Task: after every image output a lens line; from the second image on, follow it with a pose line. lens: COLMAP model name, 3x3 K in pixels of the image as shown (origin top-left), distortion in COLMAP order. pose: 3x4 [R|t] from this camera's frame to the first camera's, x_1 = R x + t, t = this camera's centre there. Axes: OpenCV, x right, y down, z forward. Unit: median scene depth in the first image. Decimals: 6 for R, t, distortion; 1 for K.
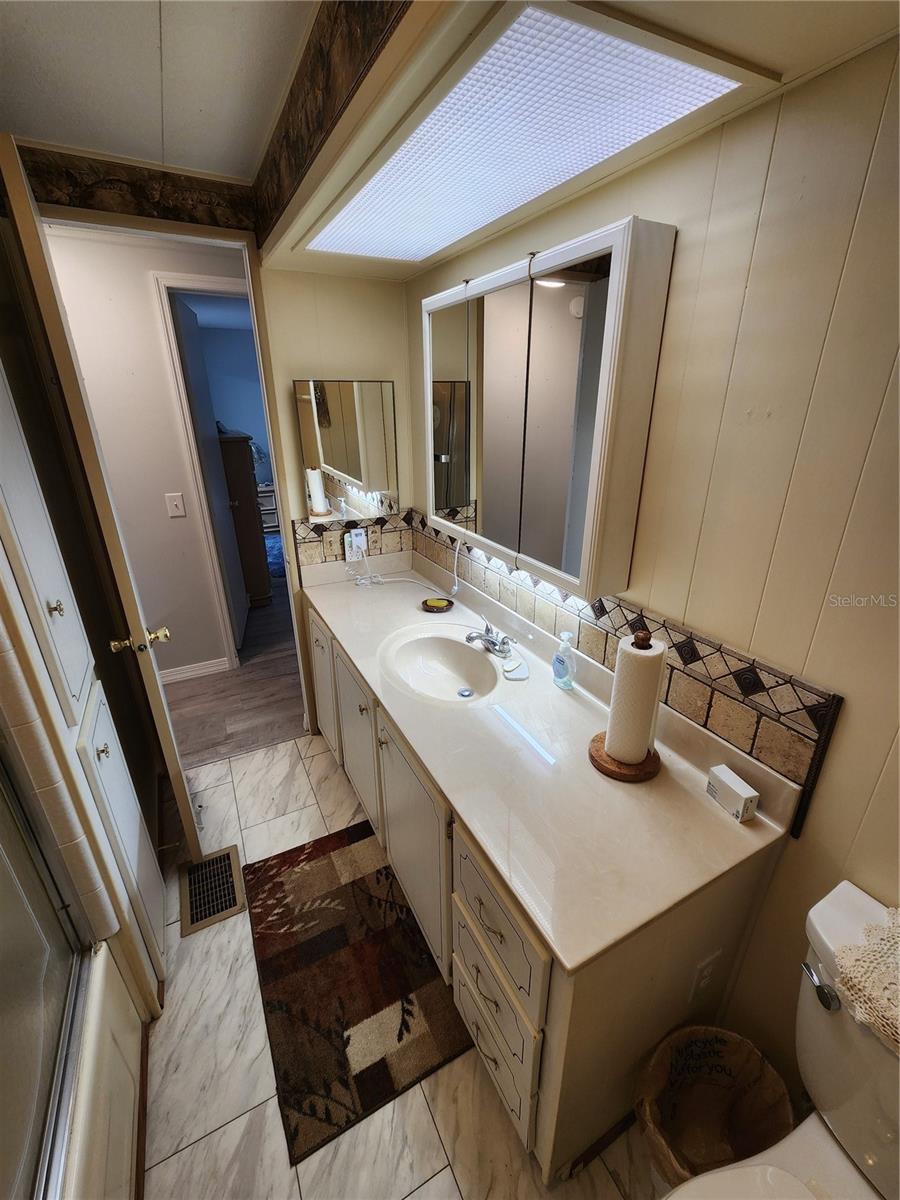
lens RADIAL K [[487.5, 0, 450.0], [0, 487.5, 600.0], [0, 0, 1]] dist [0.000062, -0.000814]
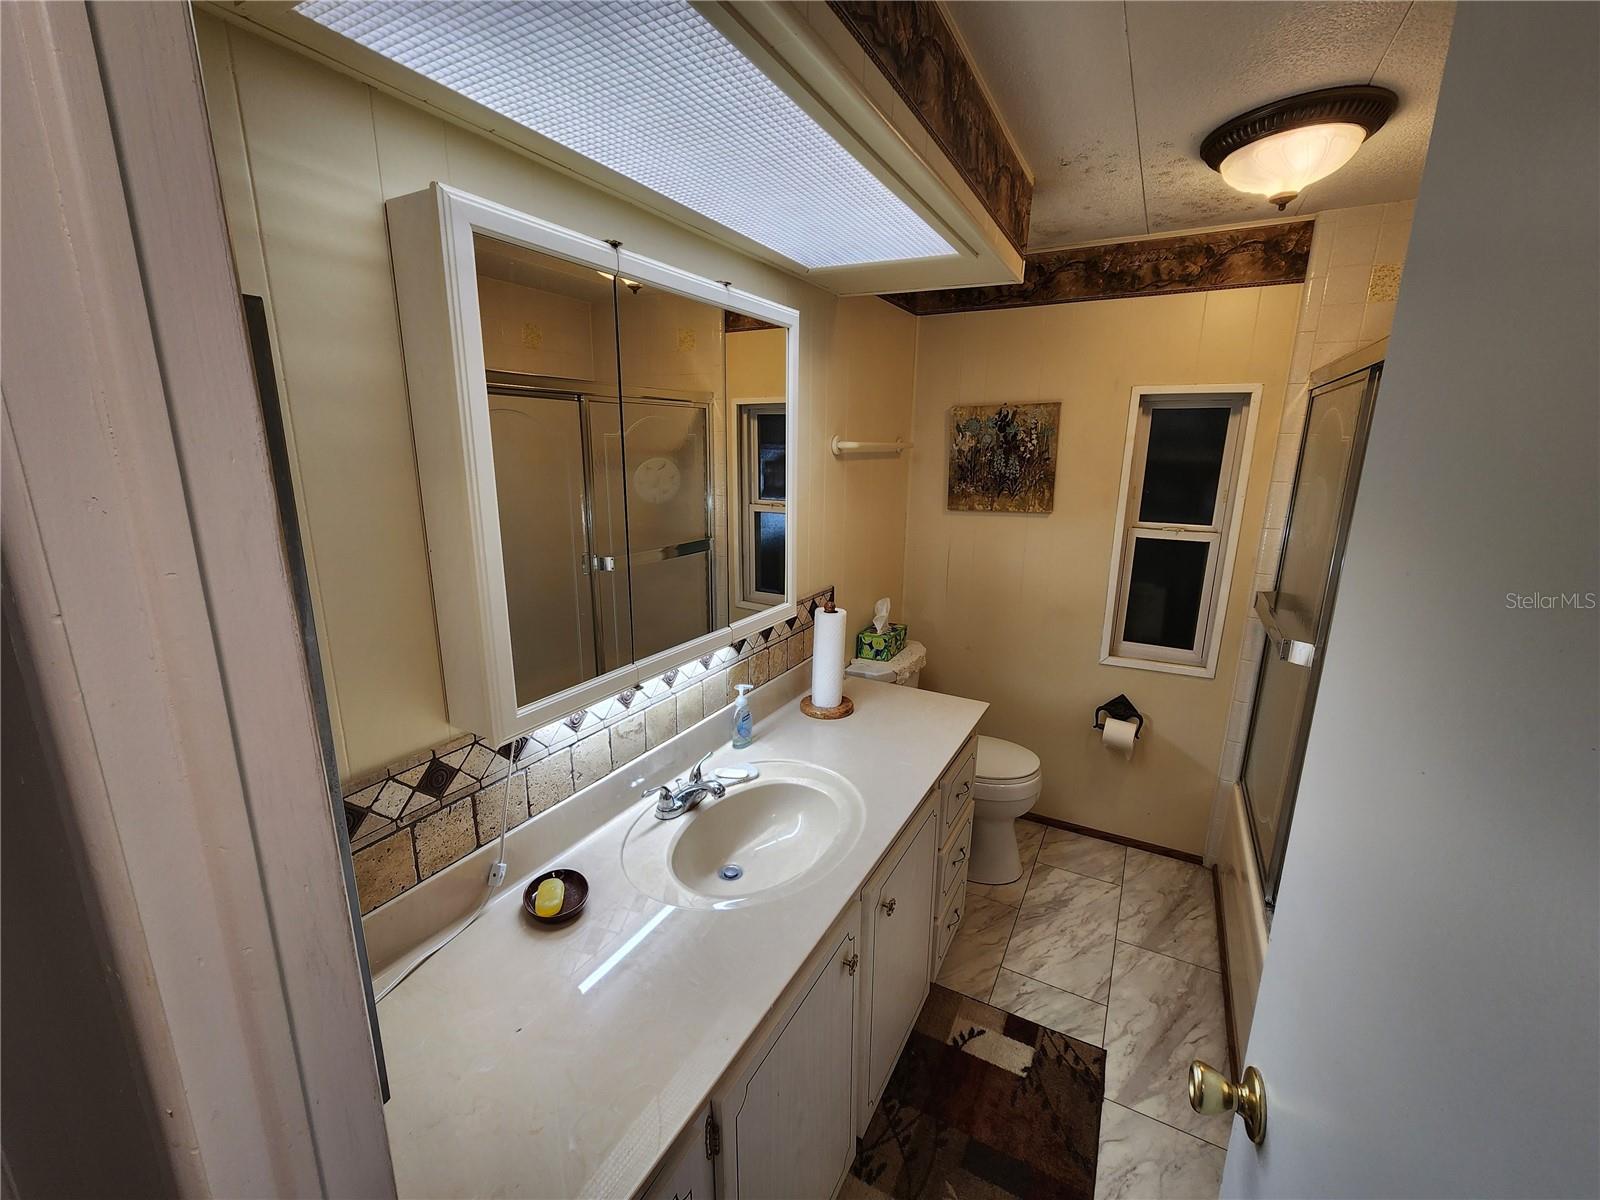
lens RADIAL K [[640.4, 0, 801.2], [0, 640.4, 577.9], [0, 0, 1]] dist [-0.015983, -0.000137]
pose [[-0.538521, -0.186412, 0.821733, -0.715776], [0.302805, 0.867260, 0.395183, -0.508851], [-0.786323, 0.461639, -0.410591, 1.228087]]
